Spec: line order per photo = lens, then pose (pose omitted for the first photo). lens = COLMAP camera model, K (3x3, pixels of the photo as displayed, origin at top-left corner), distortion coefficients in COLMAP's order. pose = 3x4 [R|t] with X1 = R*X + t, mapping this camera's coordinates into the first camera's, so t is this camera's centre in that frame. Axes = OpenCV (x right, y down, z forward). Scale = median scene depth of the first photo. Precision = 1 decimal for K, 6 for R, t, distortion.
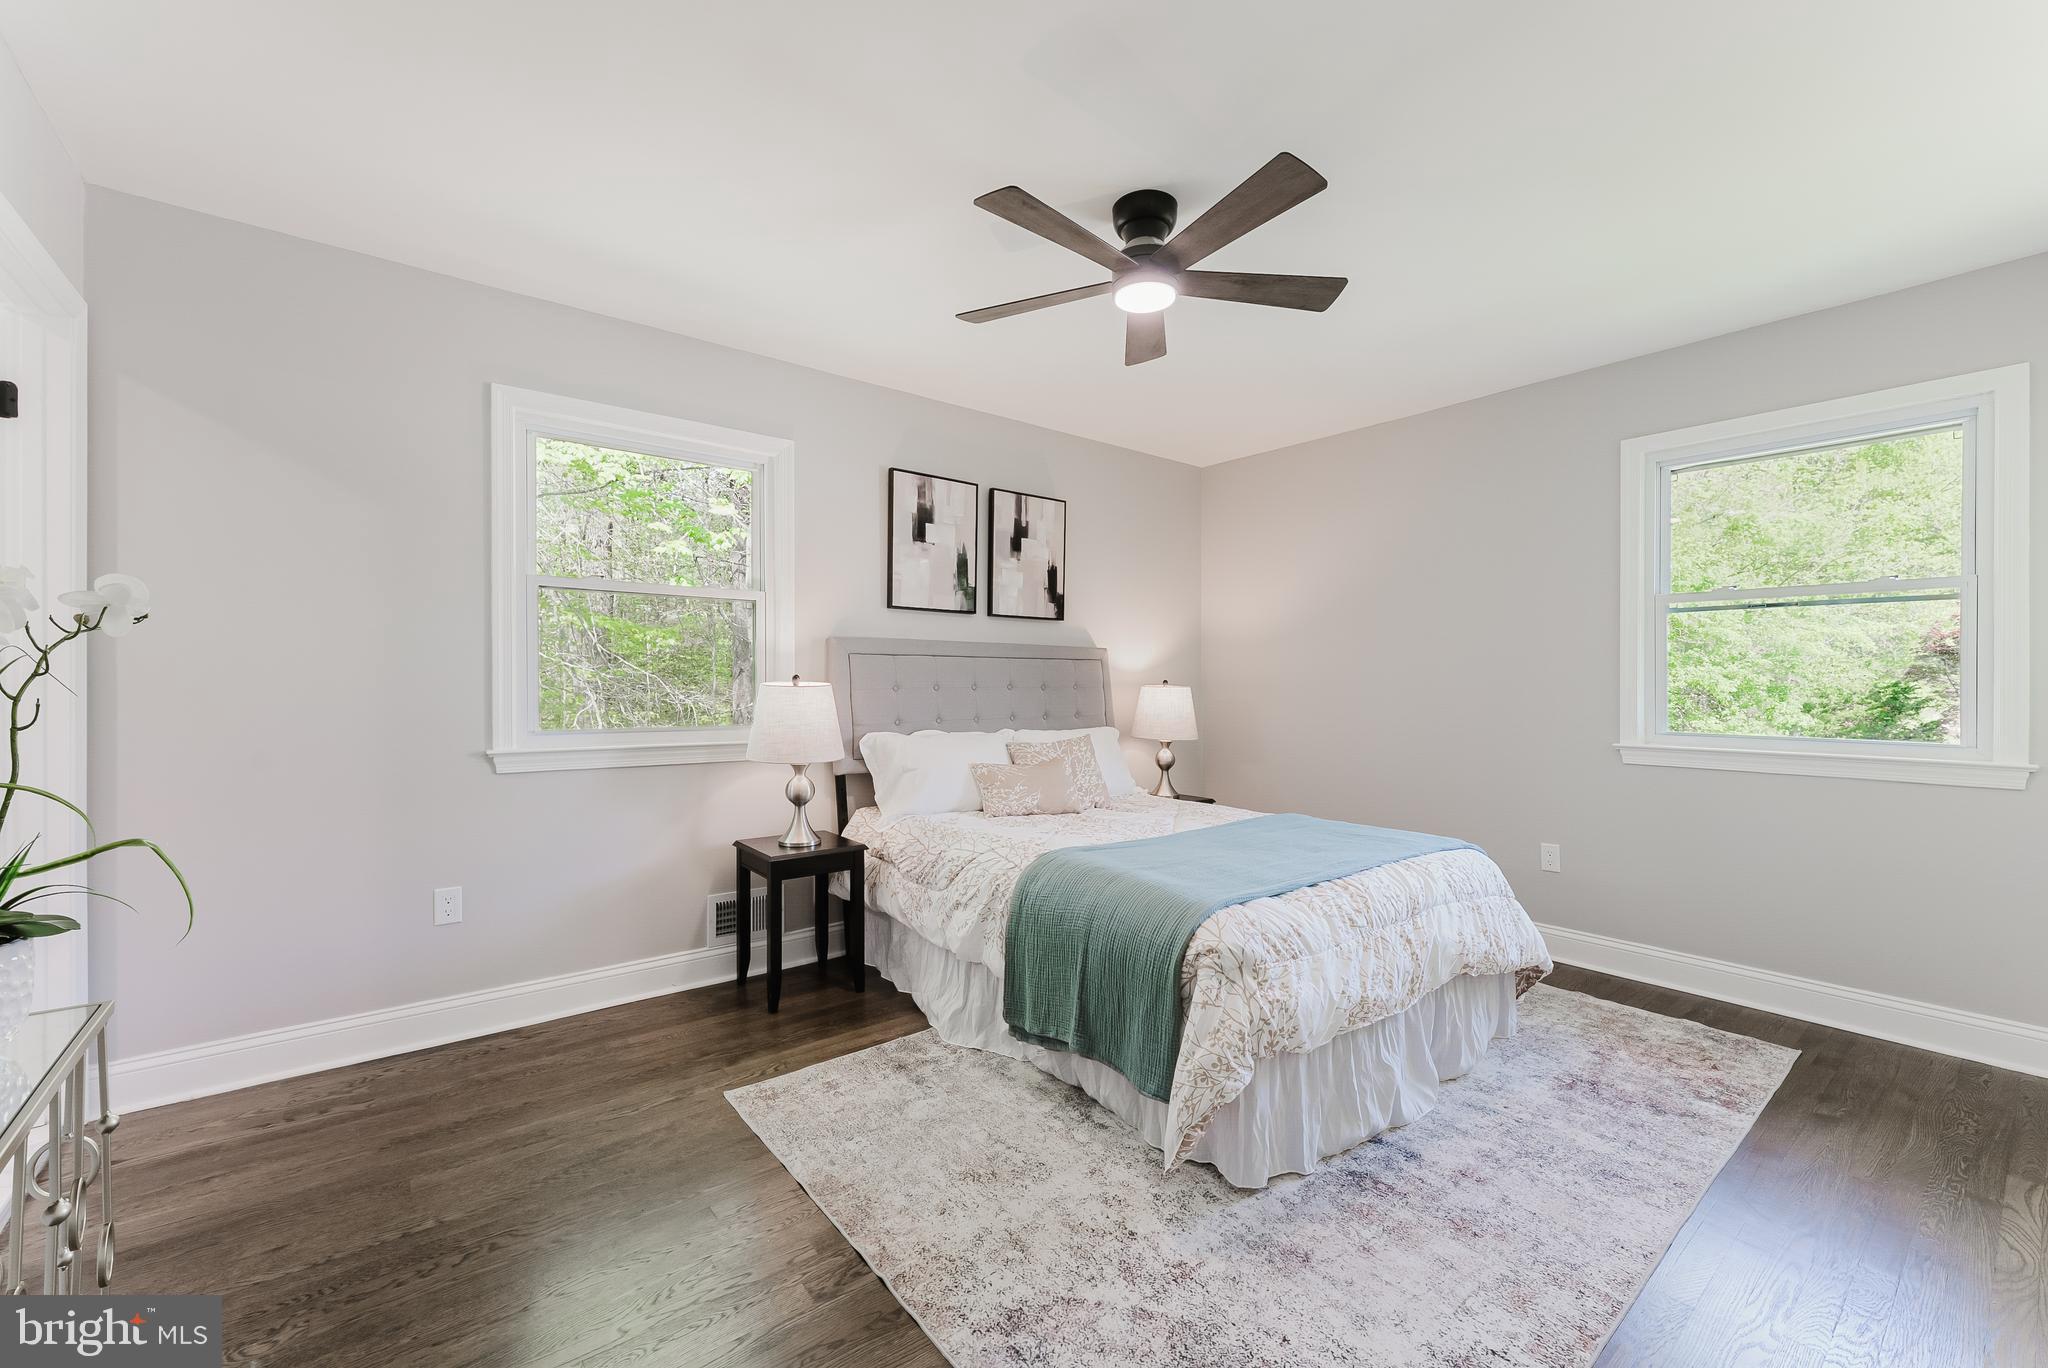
lens RADIAL K [[824.9, 0, 1027.4], [0, 824.9, 677.5], [0, 0, 1]] dist [-0.000194, -0.000006]
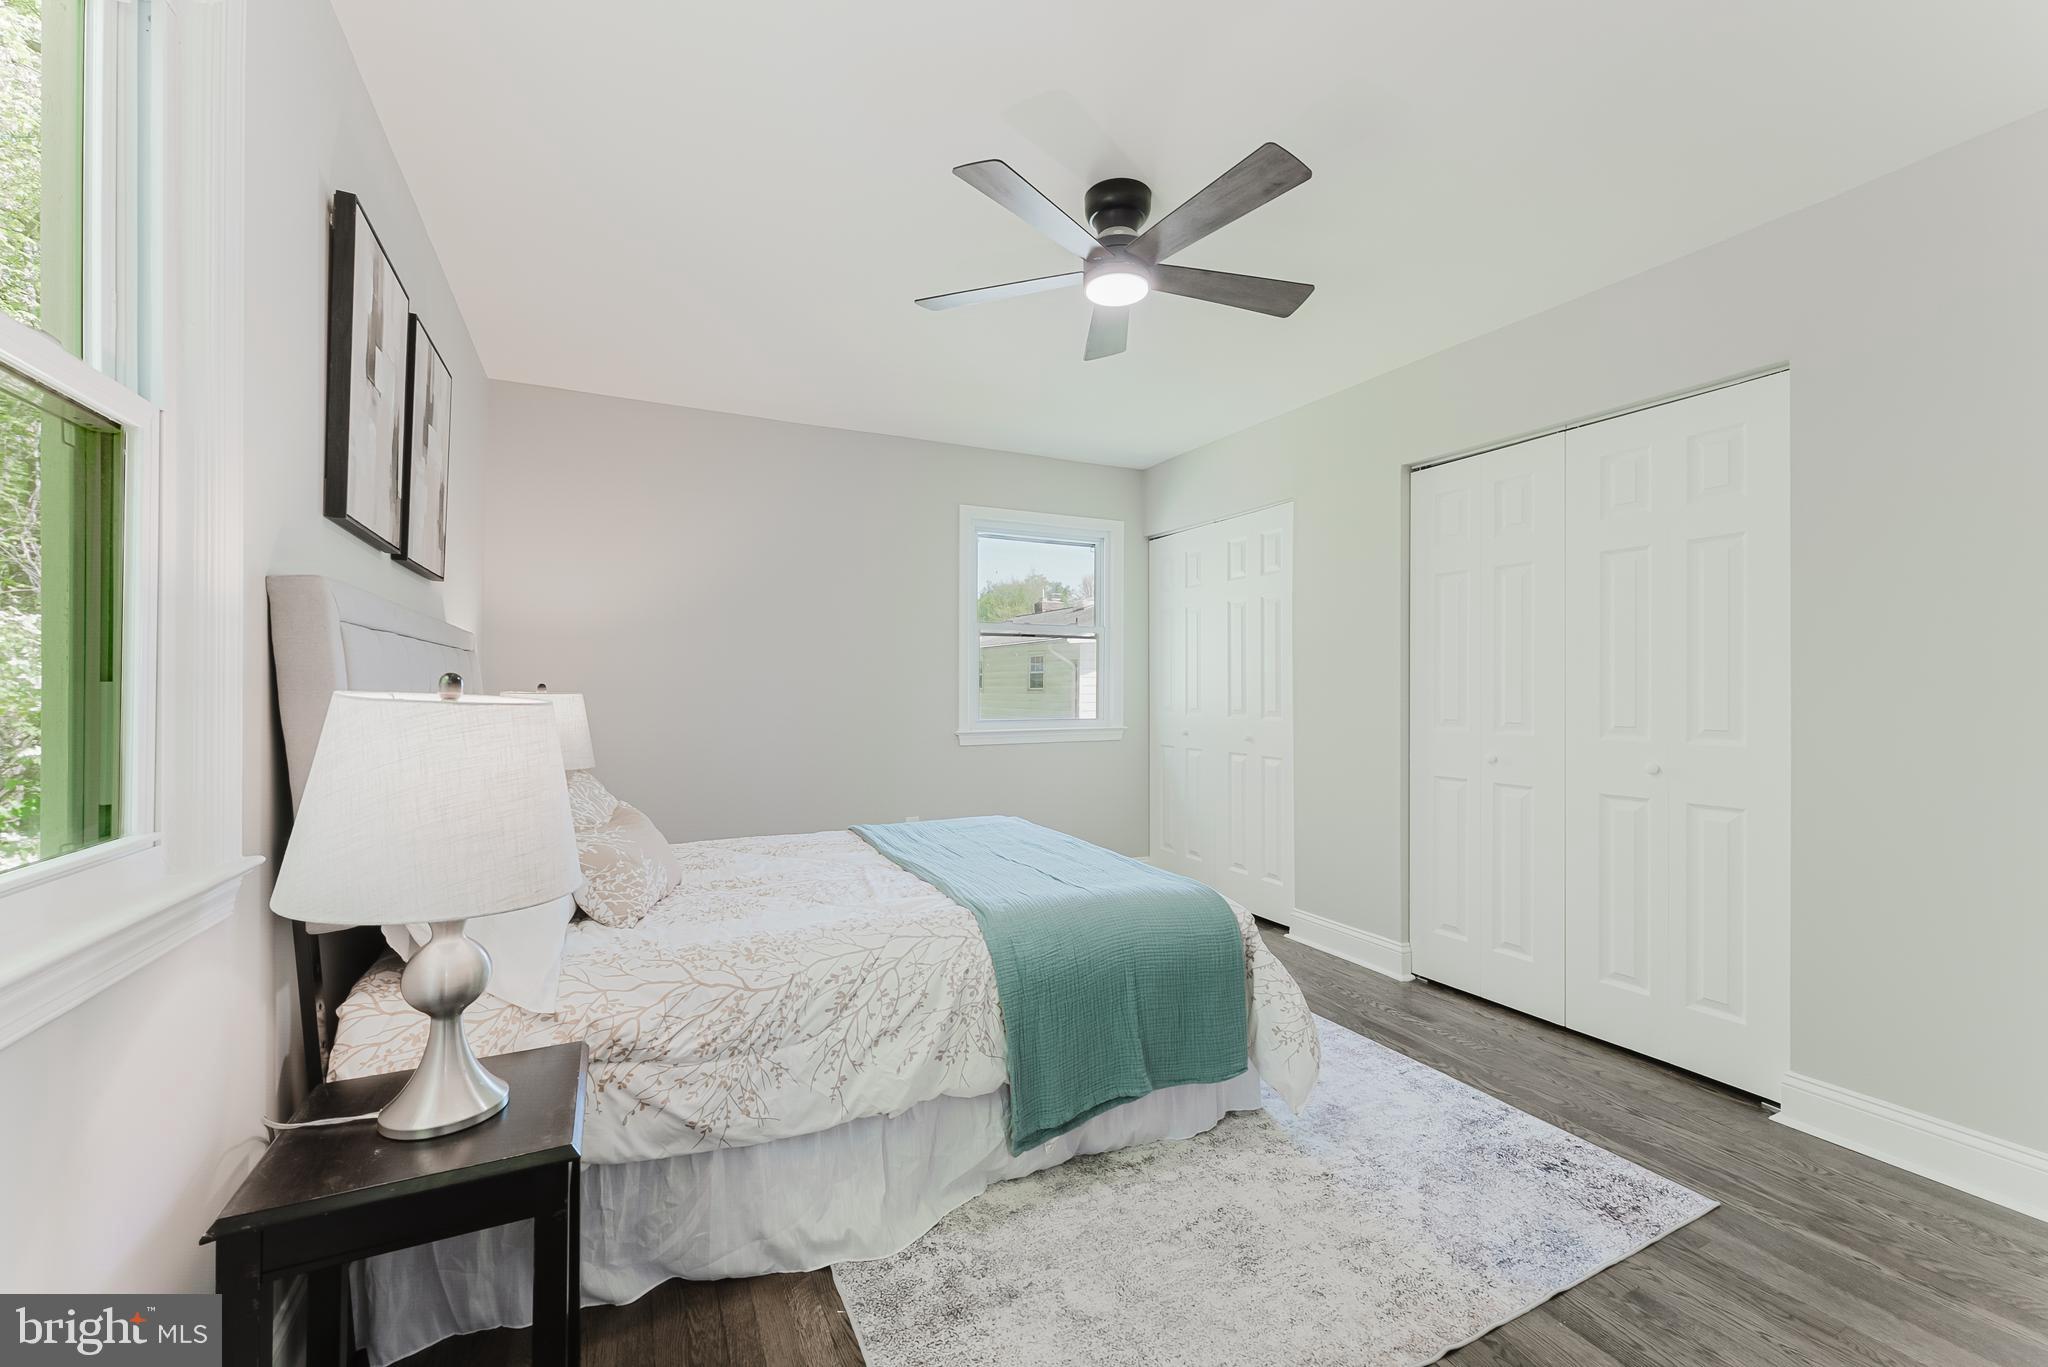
lens RADIAL K [[824.9, 0, 1029.1], [0, 824.9, 687.2], [0, 0, 1]] dist [-0.000194, -0.000006]
pose [[0.204633, -0.006740, 0.978816, -0.690441], [-0.002216, 0.999971, 0.007349, -0.000357], [-0.978836, -0.003673, 0.204612, 0.763672]]
